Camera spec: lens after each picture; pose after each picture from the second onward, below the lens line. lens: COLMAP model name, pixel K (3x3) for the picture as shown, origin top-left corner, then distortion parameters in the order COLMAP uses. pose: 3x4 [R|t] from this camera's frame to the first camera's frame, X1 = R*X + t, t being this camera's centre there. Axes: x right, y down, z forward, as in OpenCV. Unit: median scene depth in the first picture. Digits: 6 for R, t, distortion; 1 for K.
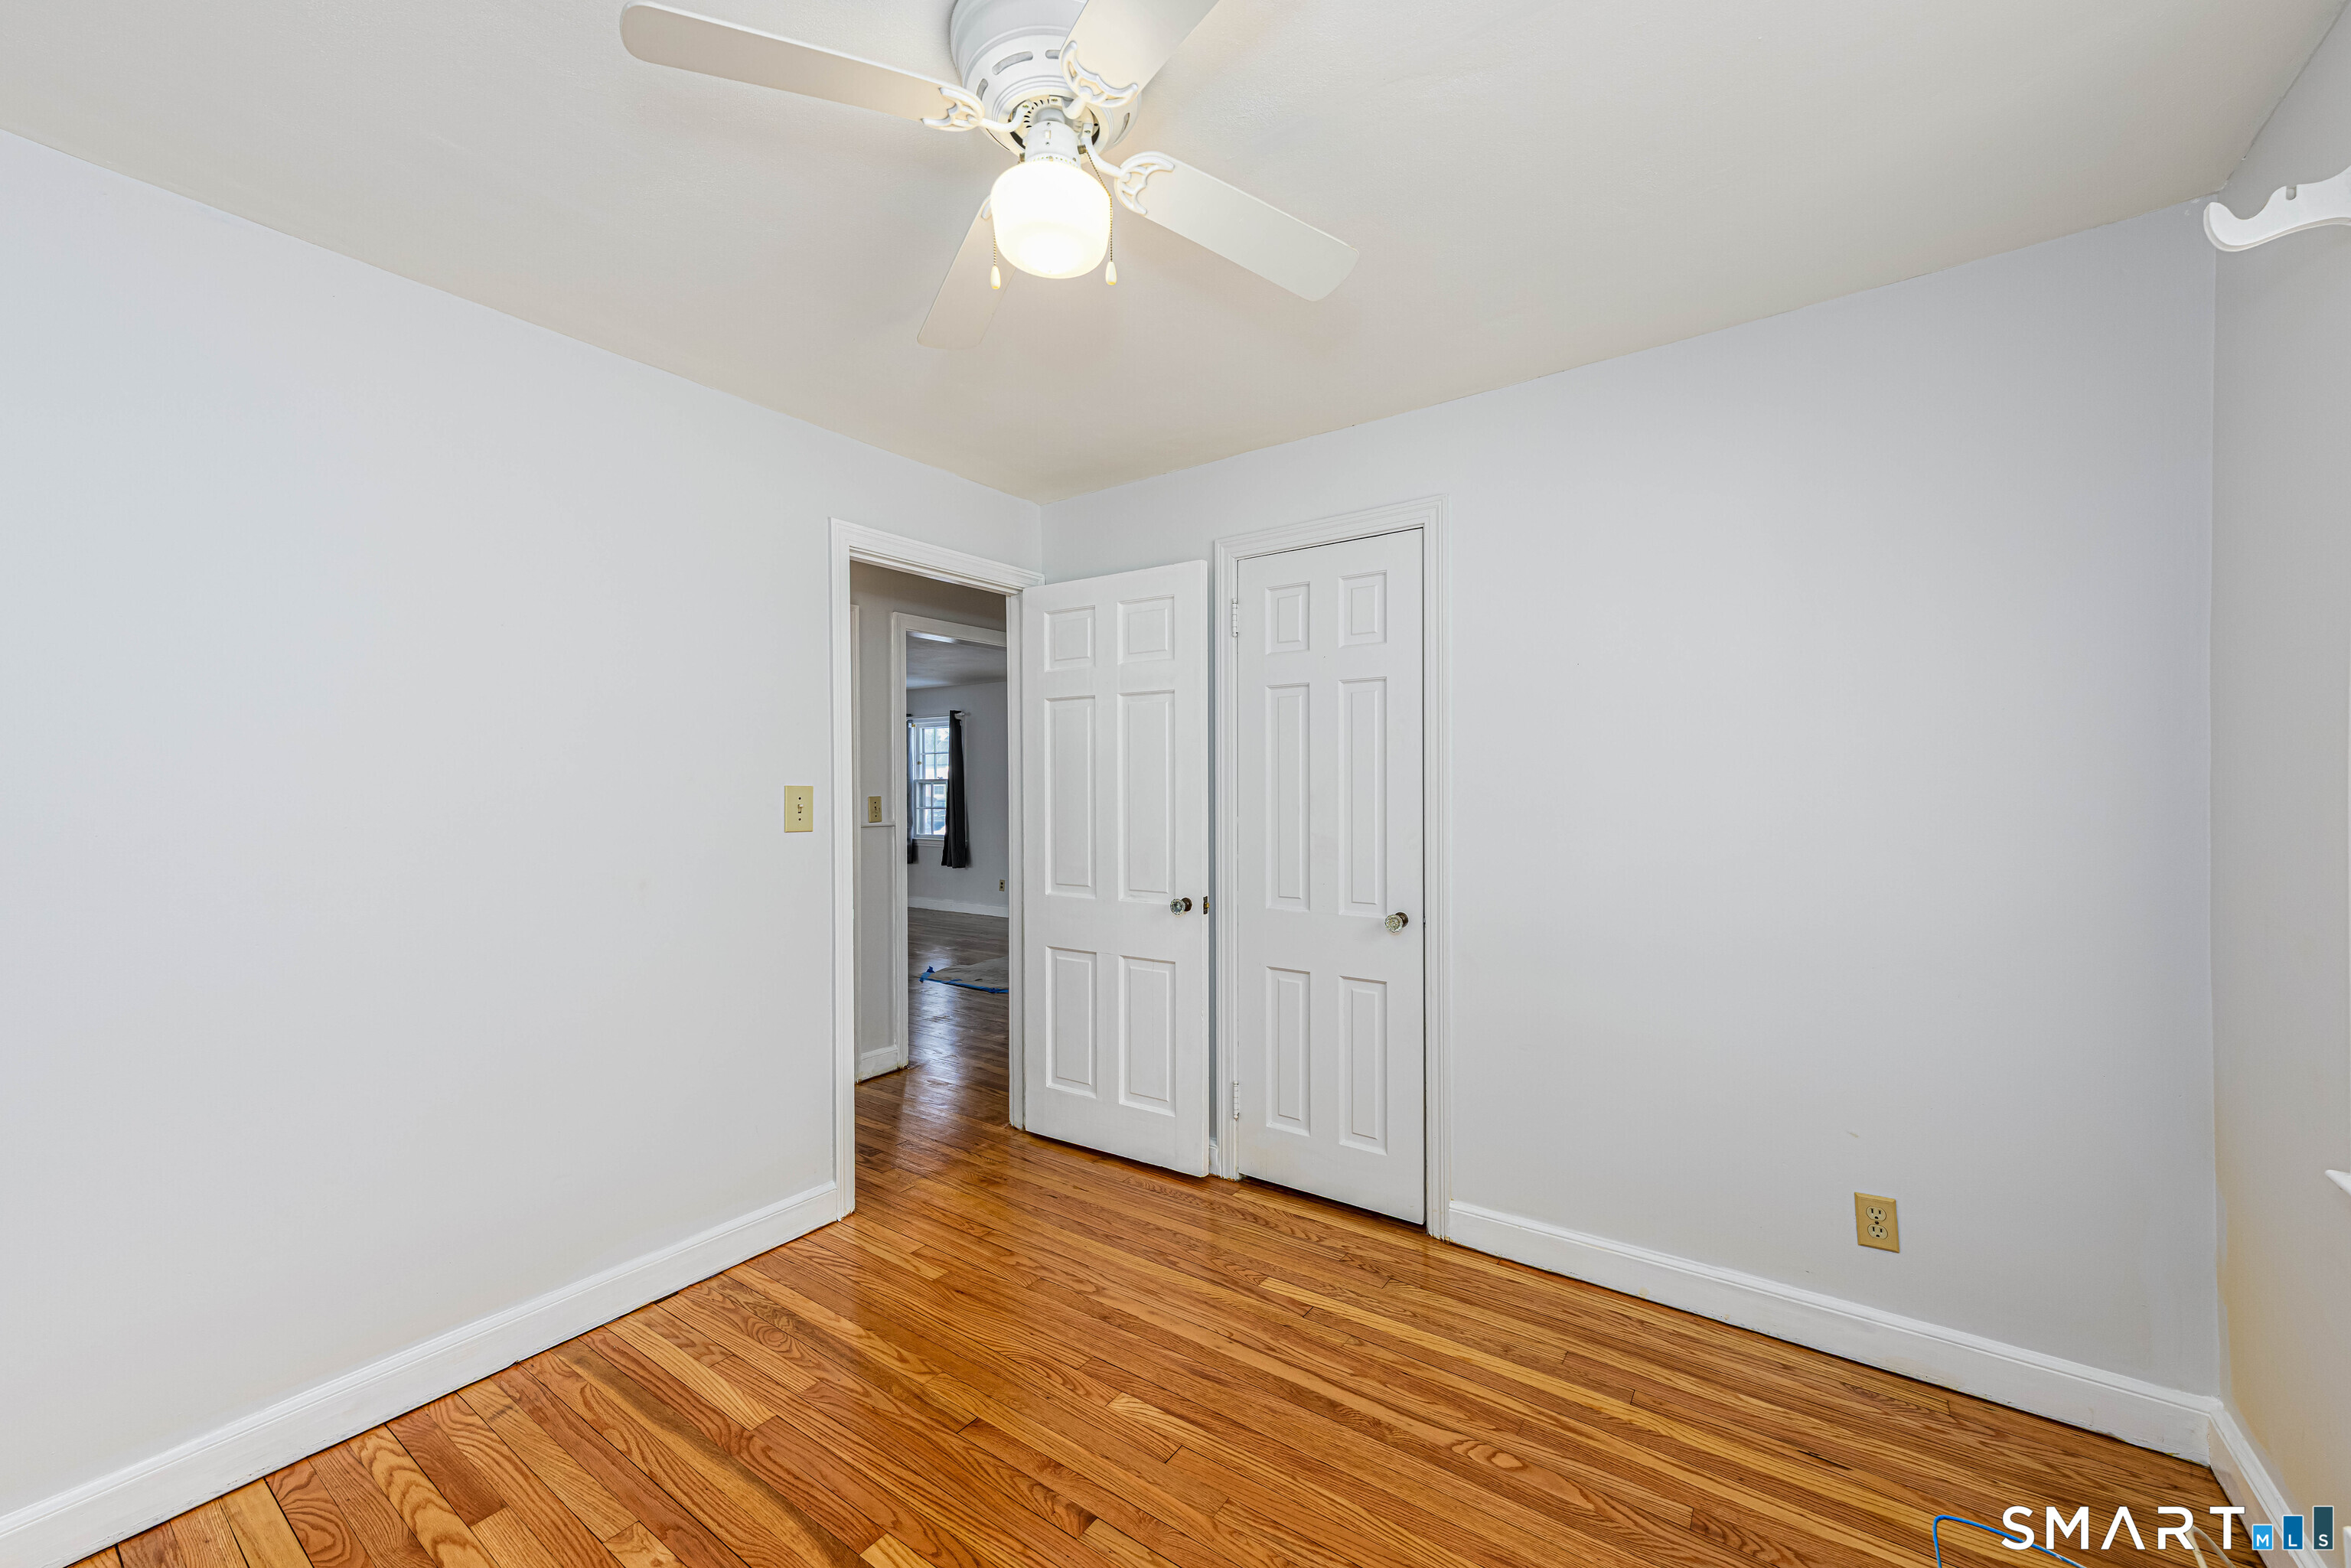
lens RADIAL K [[920.1, 0, 1163.8], [0, 920.1, 794.1], [0, 0, 1]] dist [0.022581, 0.000934]
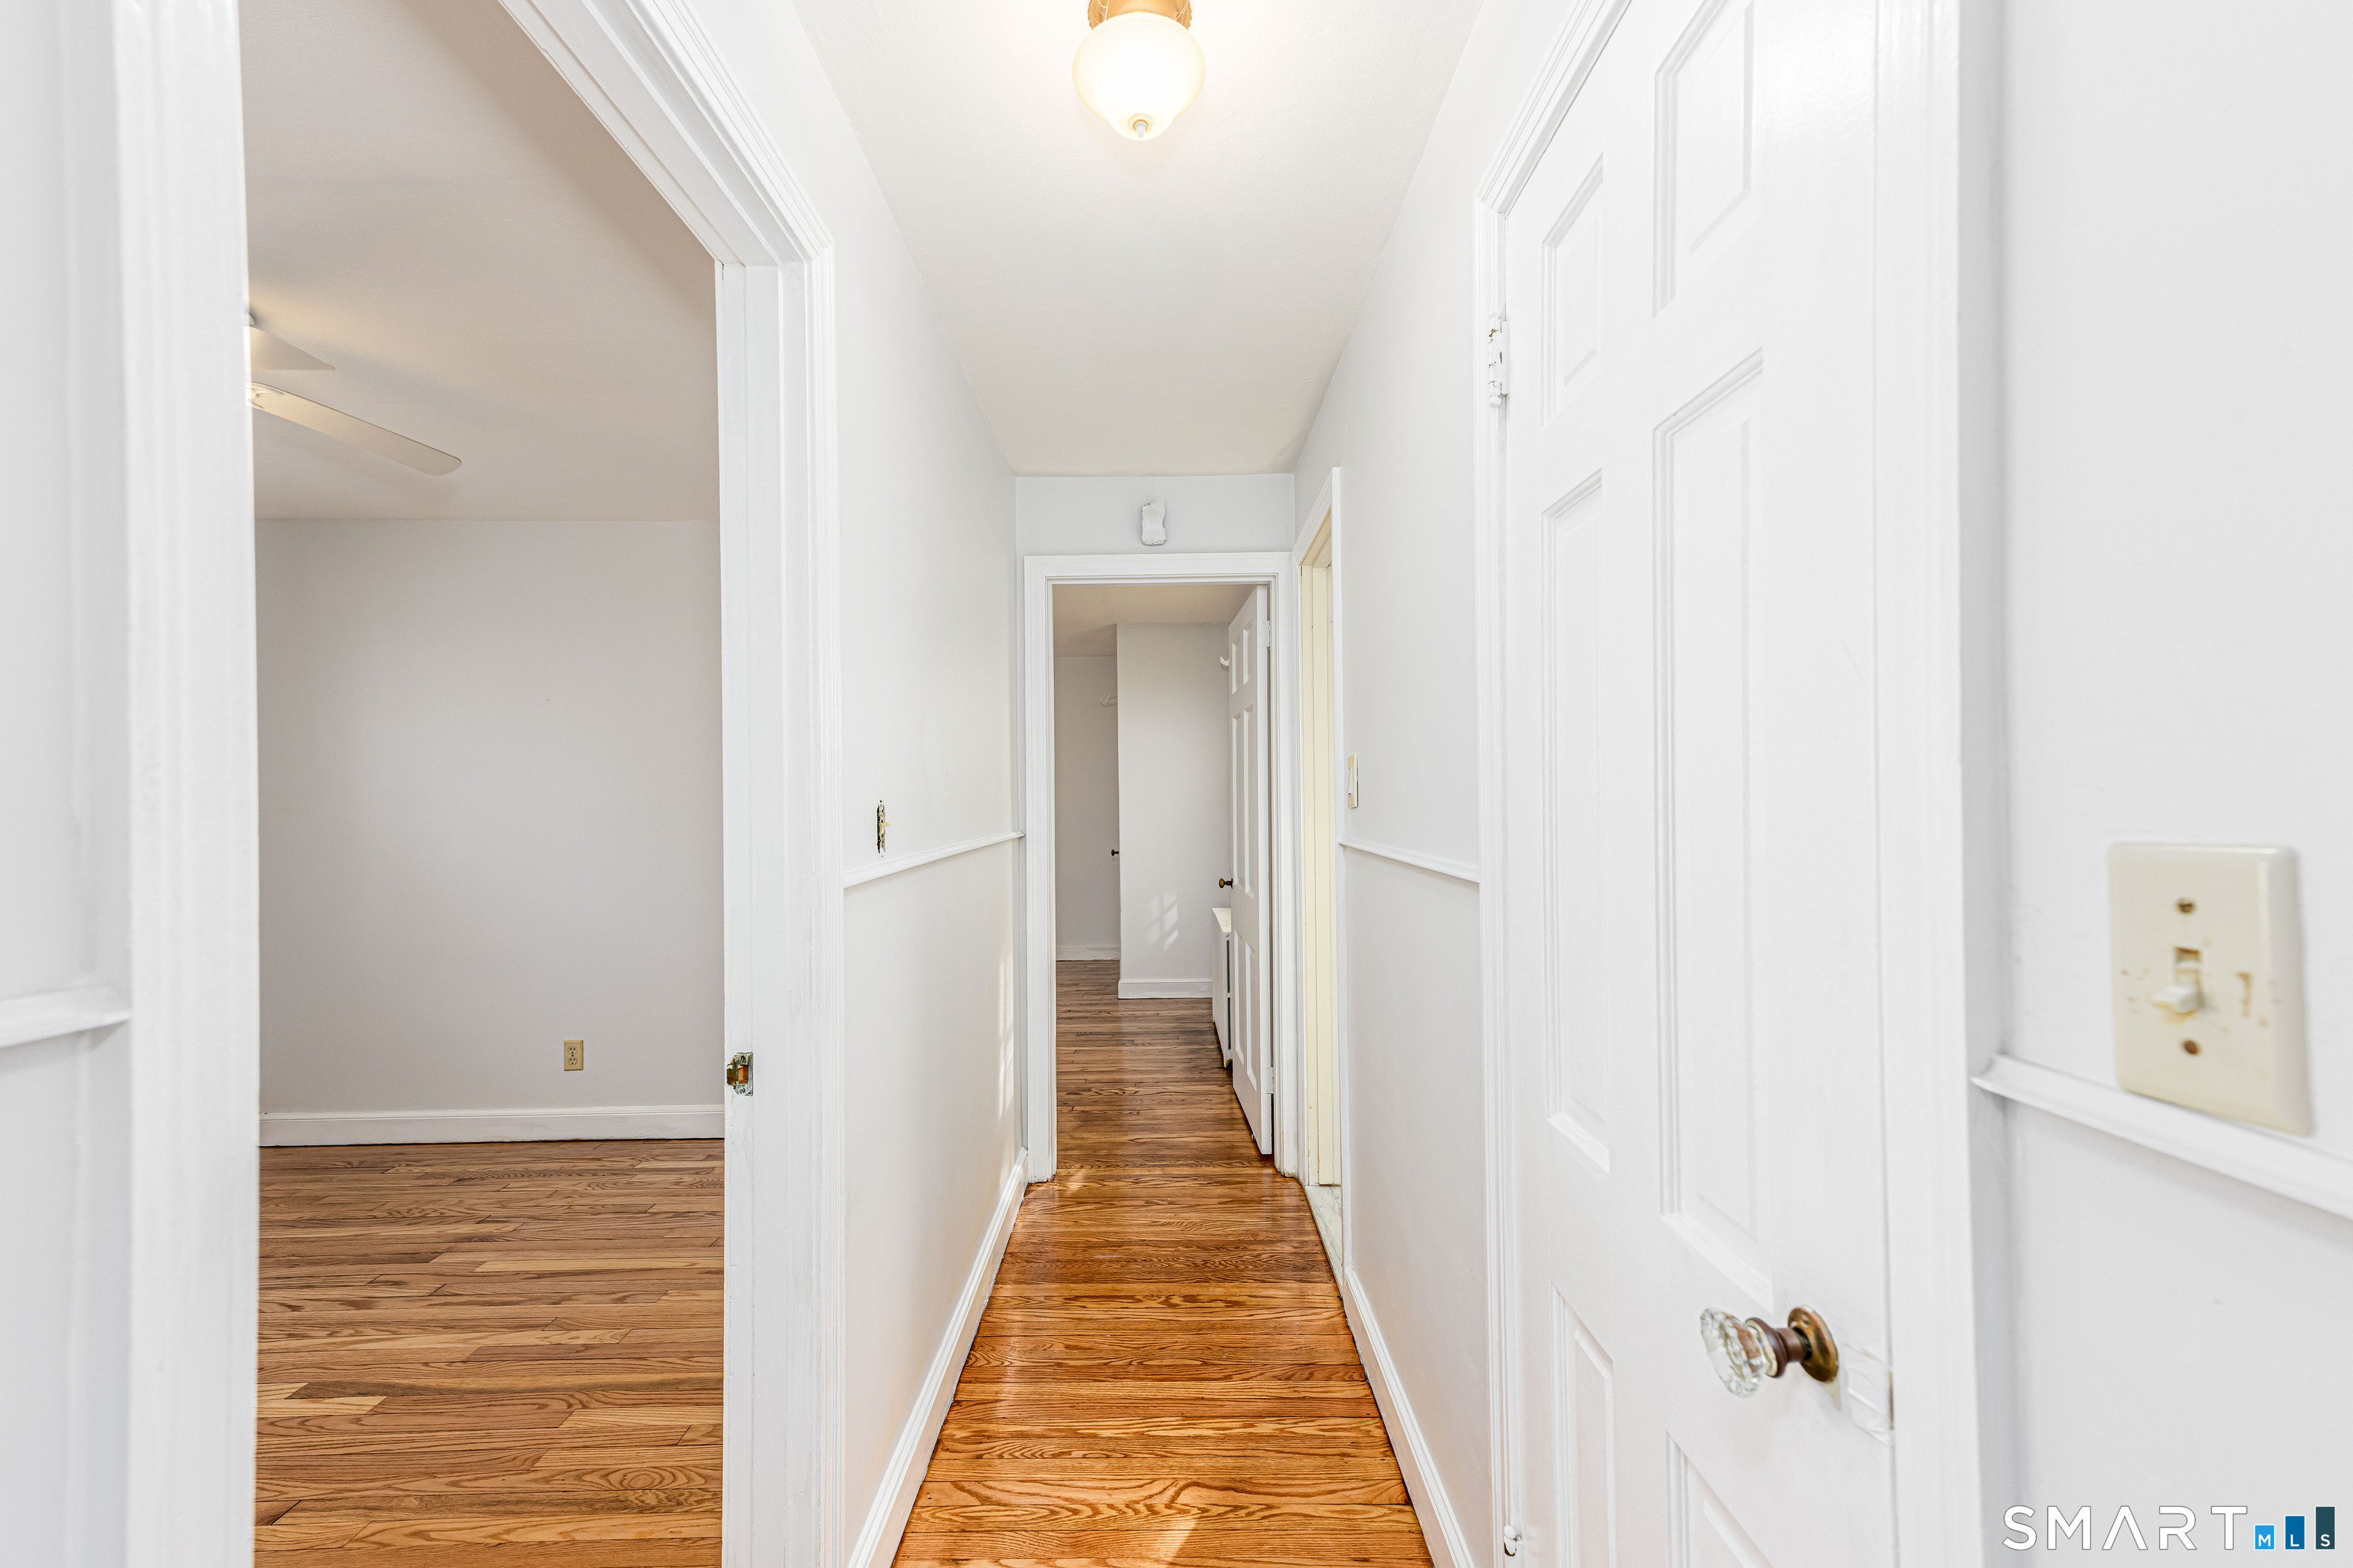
lens RADIAL K [[920.9, 0, 1164.8], [0, 920.9, 794.1], [0, 0, 1]] dist [0.022581, 0.000934]
pose [[-0.811473, 0.009144, -0.584318, -0.338129], [0.010596, 0.999943, 0.000932, -0.004473], [0.584293, -0.005435, -0.811524, 2.058053]]
